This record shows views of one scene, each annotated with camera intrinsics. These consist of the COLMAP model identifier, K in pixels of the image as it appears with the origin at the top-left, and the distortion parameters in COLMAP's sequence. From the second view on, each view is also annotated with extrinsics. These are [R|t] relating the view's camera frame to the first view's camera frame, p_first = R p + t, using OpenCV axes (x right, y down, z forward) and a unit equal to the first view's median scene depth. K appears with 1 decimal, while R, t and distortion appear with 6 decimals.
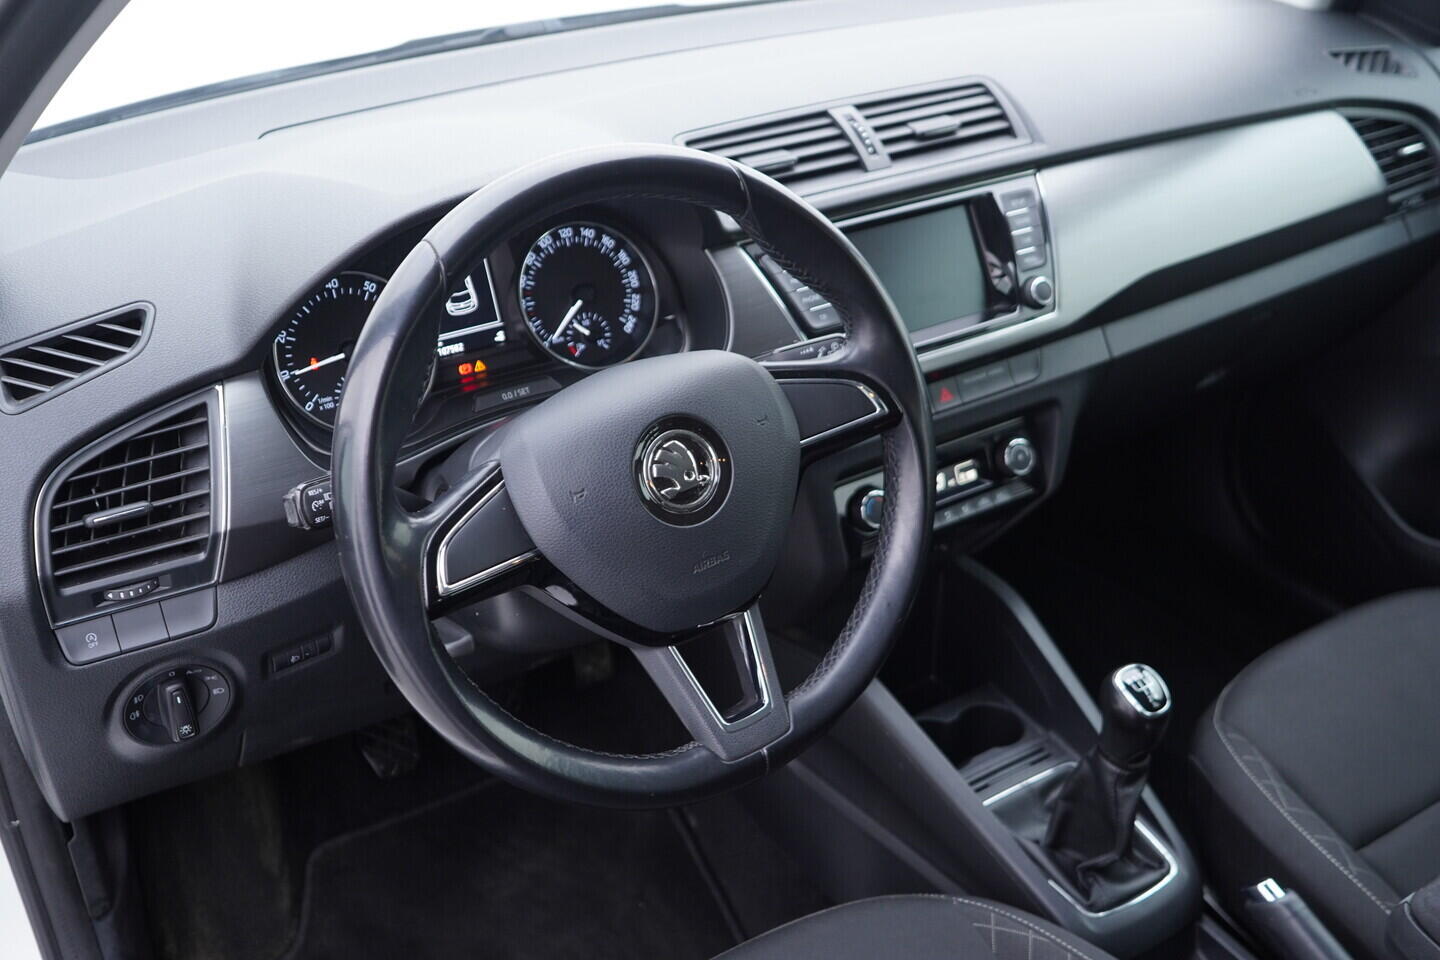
lens RADIAL K [[1470.4, 0, 720.0], [0, 1470.4, 480.0], [0, 0, 1]] dist [-0.007146, 0.030742]
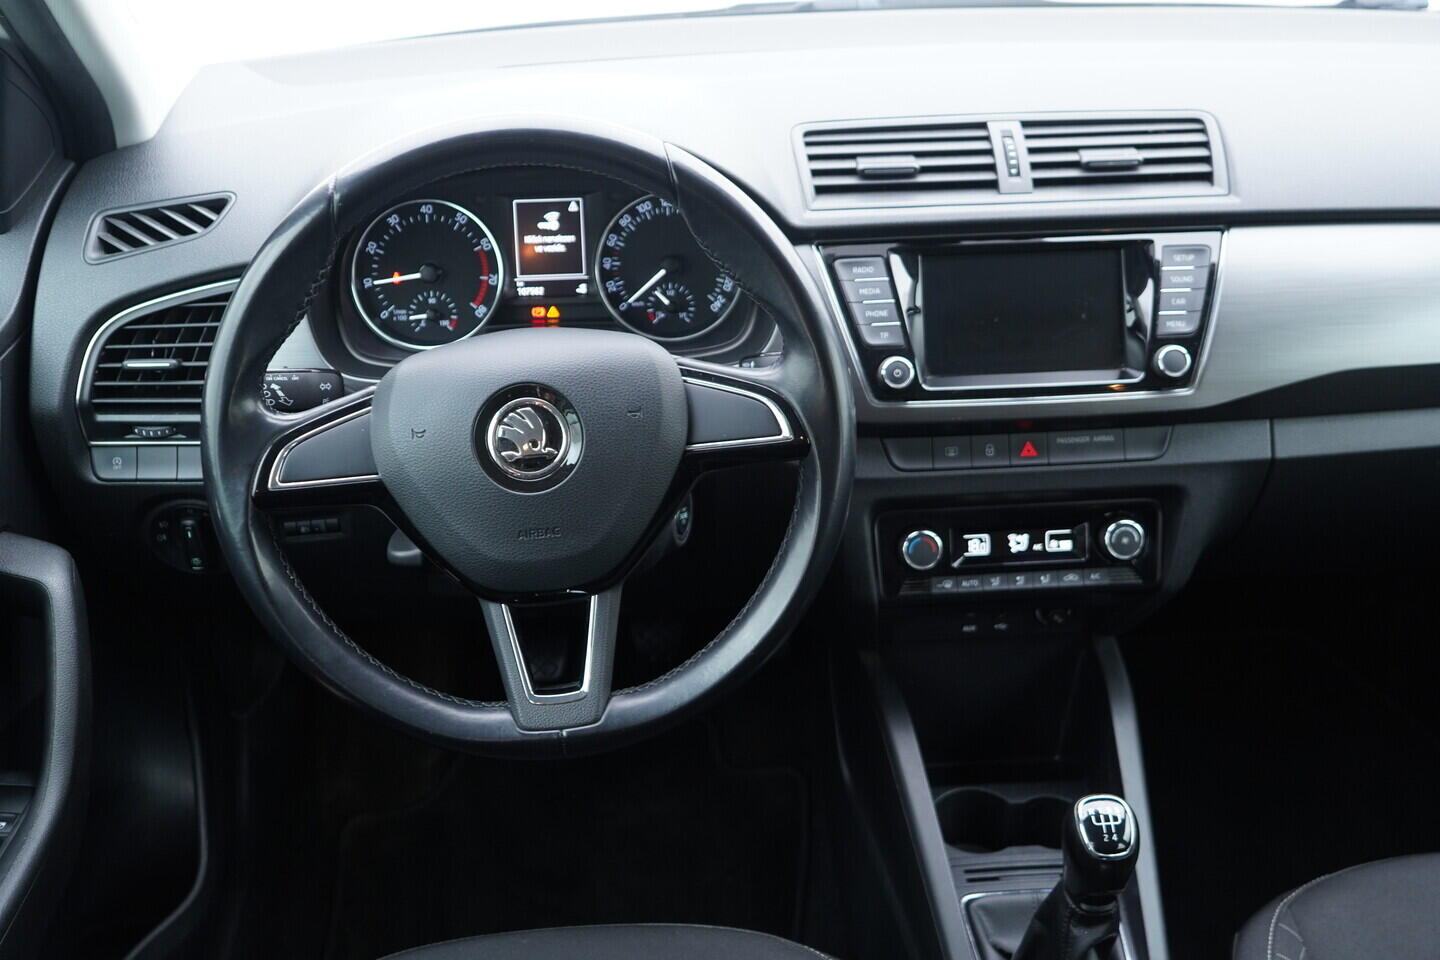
lens RADIAL K [[1470.4, 0, 720.0], [0, 1470.4, 480.0], [0, 0, 1]] dist [-0.007146, 0.030742]
pose [[0.873357, 0.245571, -0.420645, 0.396855], [-0.238357, 0.968609, 0.070586, -0.061851], [0.424774, 0.038616, 0.904475, 0.103519]]
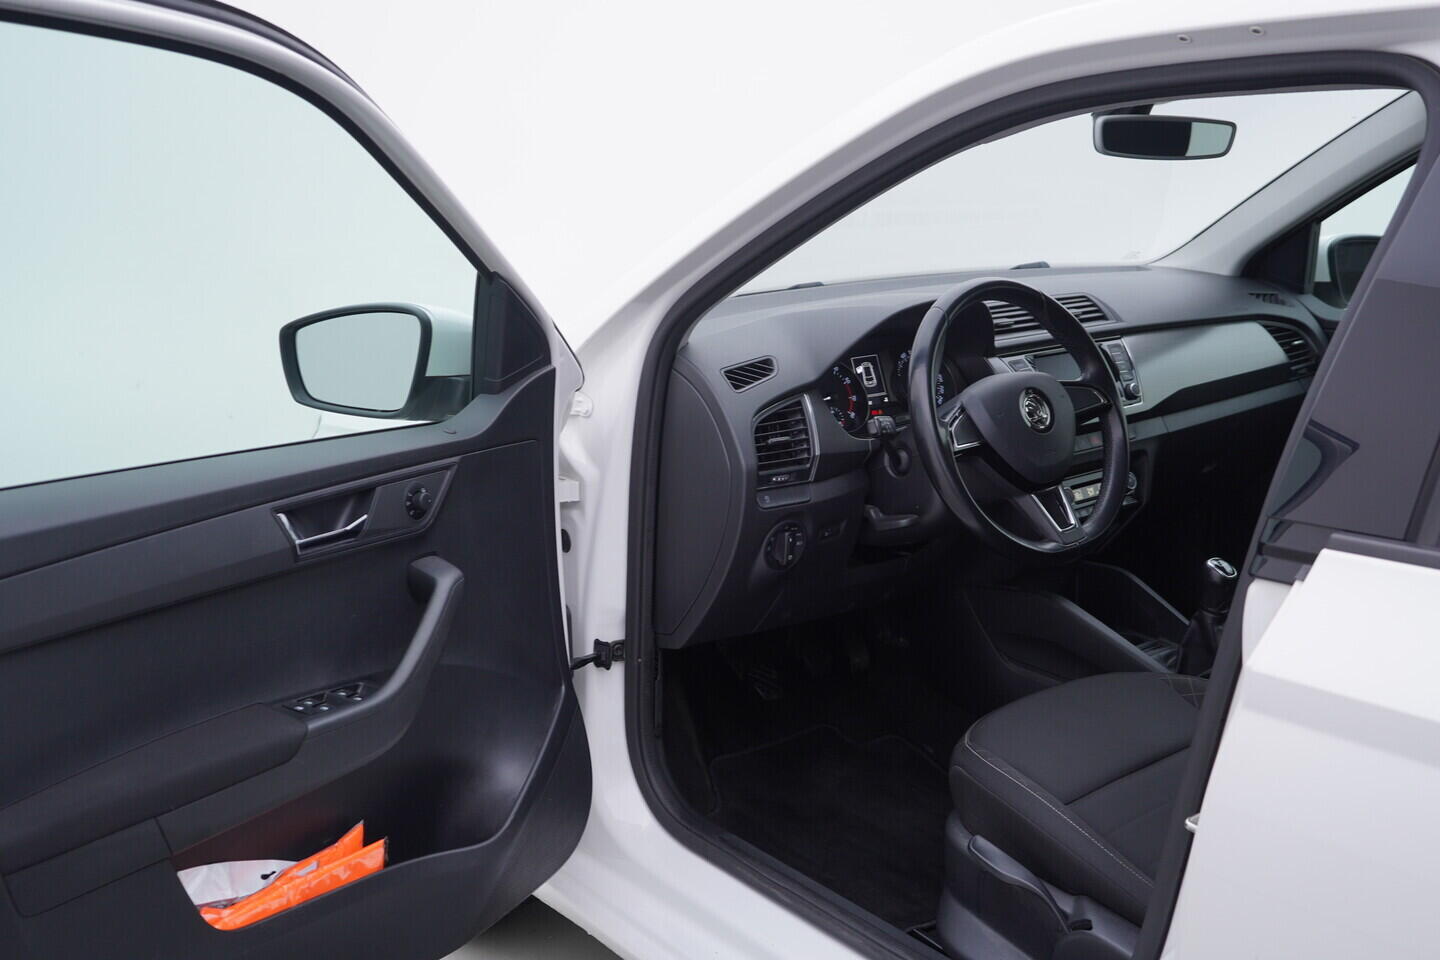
lens RADIAL K [[1470.4, 0, 720.0], [0, 1470.4, 480.0], [0, 0, 1]] dist [-0.007146, 0.030742]
pose [[0.994774, -0.020265, 0.100075, -0.559082], [0.046503, 0.962474, -0.267360, 0.512617], [-0.090901, 0.270616, 0.958386, -0.827148]]
